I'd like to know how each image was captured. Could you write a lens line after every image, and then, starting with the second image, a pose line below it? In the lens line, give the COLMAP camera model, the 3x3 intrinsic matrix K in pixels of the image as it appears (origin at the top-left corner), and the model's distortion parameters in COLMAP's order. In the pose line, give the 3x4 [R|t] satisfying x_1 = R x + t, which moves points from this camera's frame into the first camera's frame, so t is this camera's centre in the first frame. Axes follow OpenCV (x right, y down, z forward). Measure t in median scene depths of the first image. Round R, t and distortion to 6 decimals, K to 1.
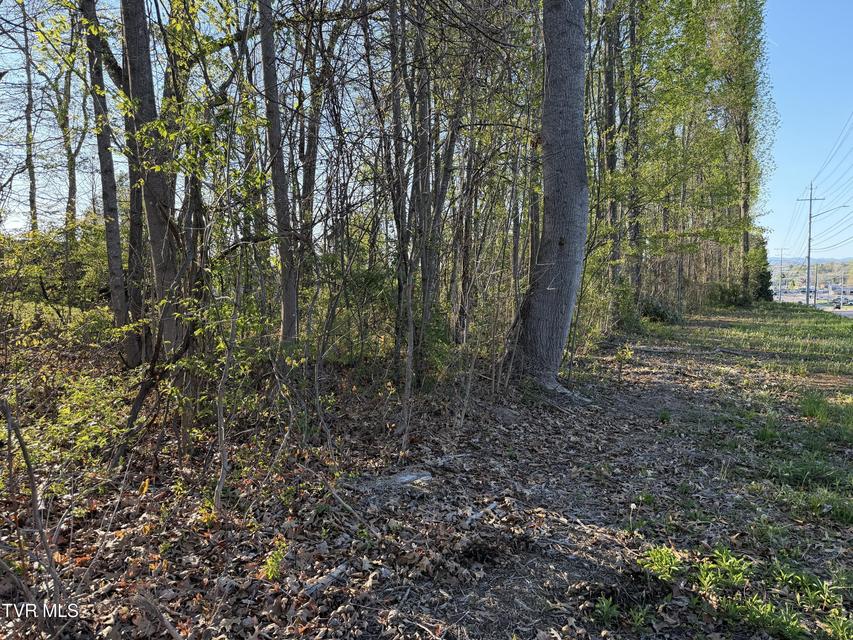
lens RADIAL K [[604.3, 0, 433.4], [0, 604.3, 319.2], [0, 0, 1]] dist [0.055621, -0.063446]
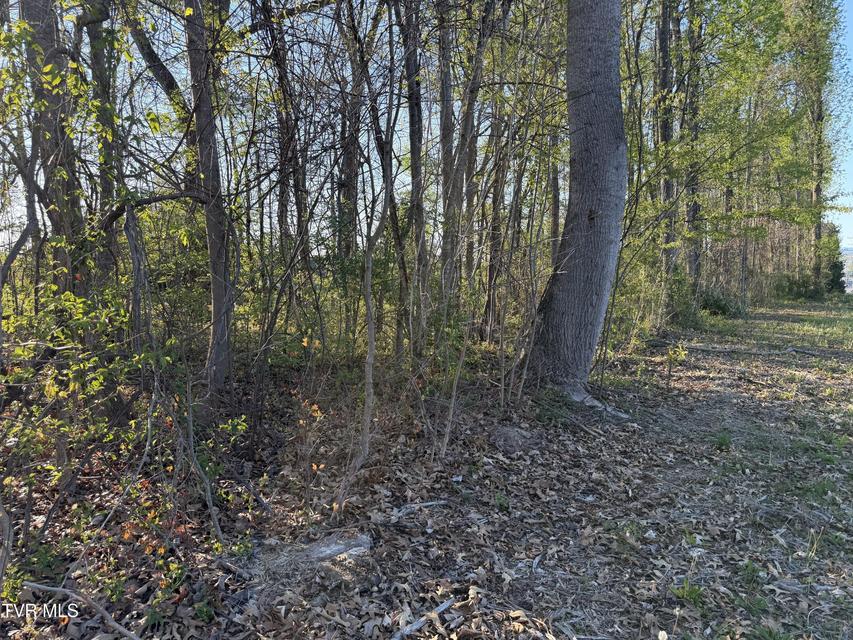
lens RADIAL K [[604.3, 0, 445.1], [0, 604.3, 323.3], [0, 0, 1]] dist [0.055621, -0.063446]
pose [[0.997595, 0.004269, -0.069187, 0.046159], [-0.002892, 0.999796, 0.019982, -0.001608], [0.069258, -0.019734, 0.997404, 0.118434]]
